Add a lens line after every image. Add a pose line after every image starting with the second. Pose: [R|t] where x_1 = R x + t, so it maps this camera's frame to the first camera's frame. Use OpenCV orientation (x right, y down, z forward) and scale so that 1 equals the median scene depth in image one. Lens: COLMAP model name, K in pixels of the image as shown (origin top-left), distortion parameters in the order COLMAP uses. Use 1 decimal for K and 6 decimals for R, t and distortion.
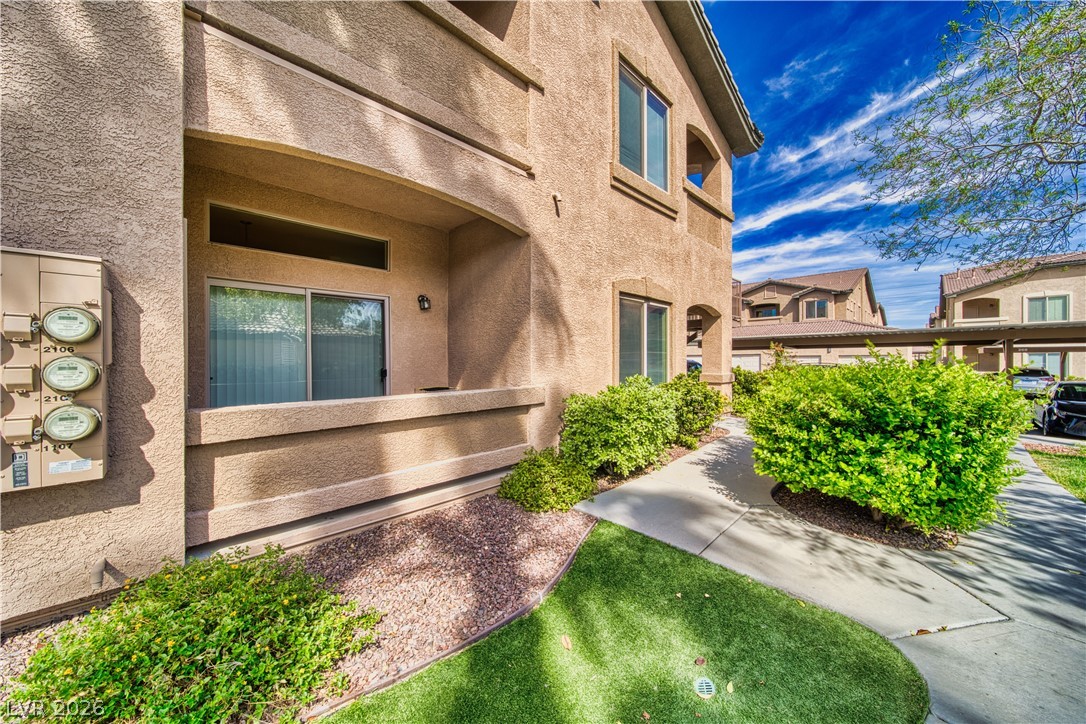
lens RADIAL K [[377.4, 0, 543.0], [0, 377.4, 360.3], [0, 0, 1]] dist [-0.003547, -0.000796]
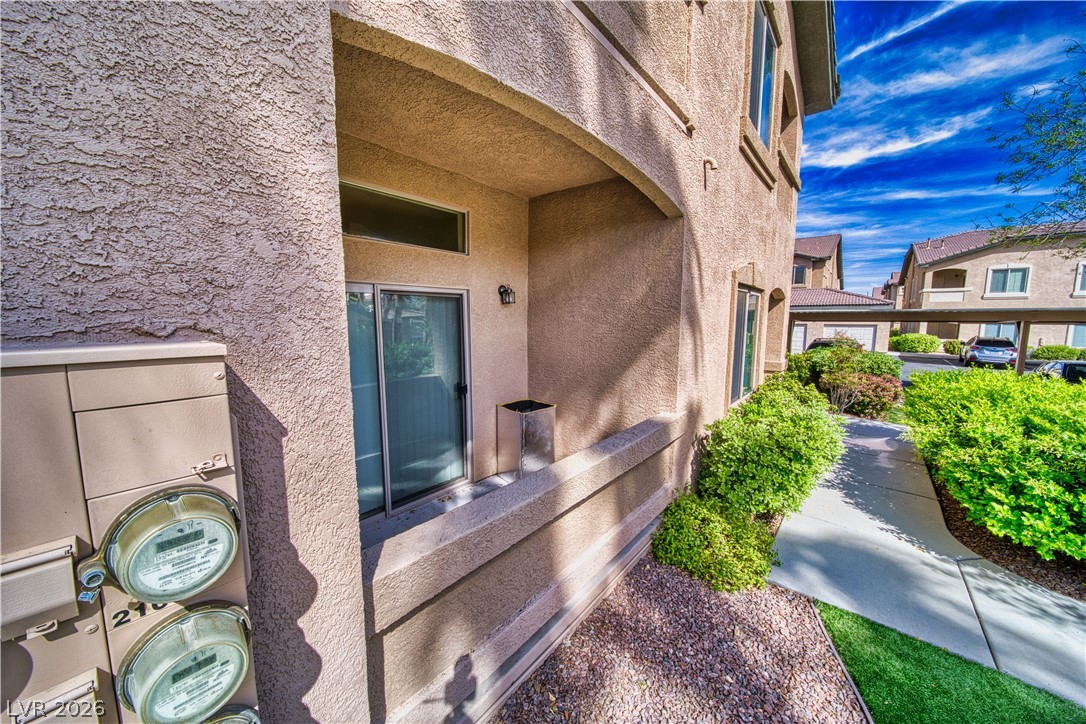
lens RADIAL K [[377.4, 0, 540.5], [0, 377.4, 359.4], [0, 0, 1]] dist [-0.003547, -0.000796]
pose [[0.995509, -0.005118, 0.094532, -0.344480], [-0.005310, 0.993947, 0.109729, -0.115595], [-0.094521, -0.109738, 0.989456, 0.227356]]
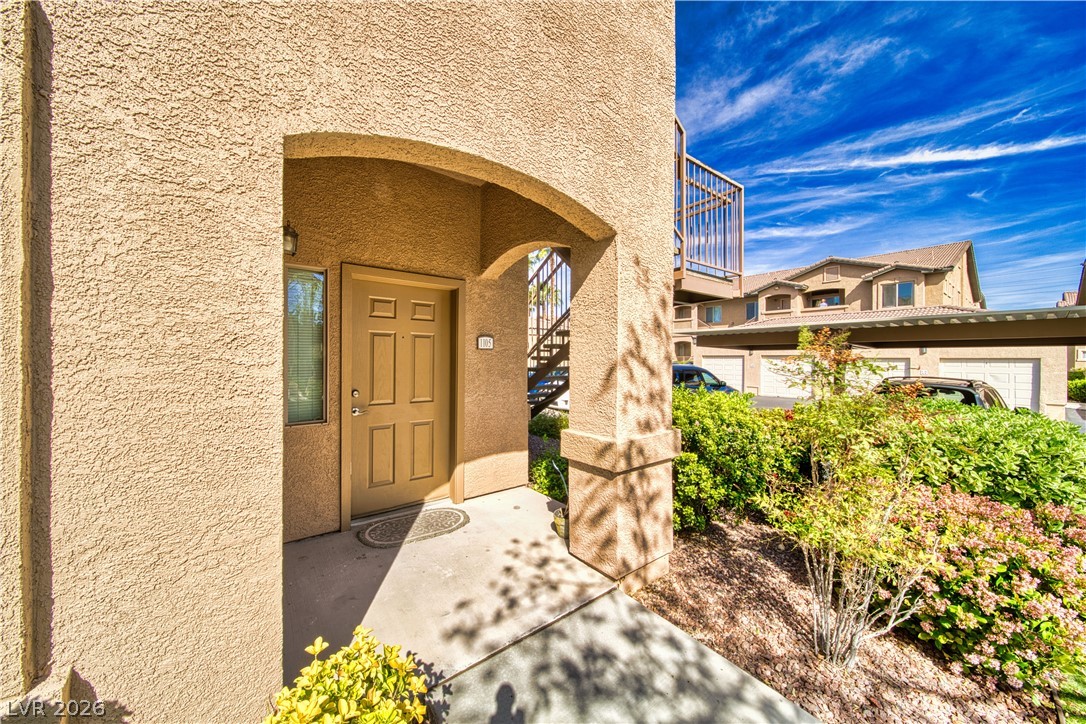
lens RADIAL K [[377.4, 0, 544.1], [0, 377.4, 360.3], [0, 0, 1]] dist [-0.003547, -0.000796]
pose [[0.993771, 0.005386, -0.111309, 0.744581], [-0.004730, 0.999970, 0.006159, -0.045900], [0.111339, -0.005594, 0.993767, 1.185591]]
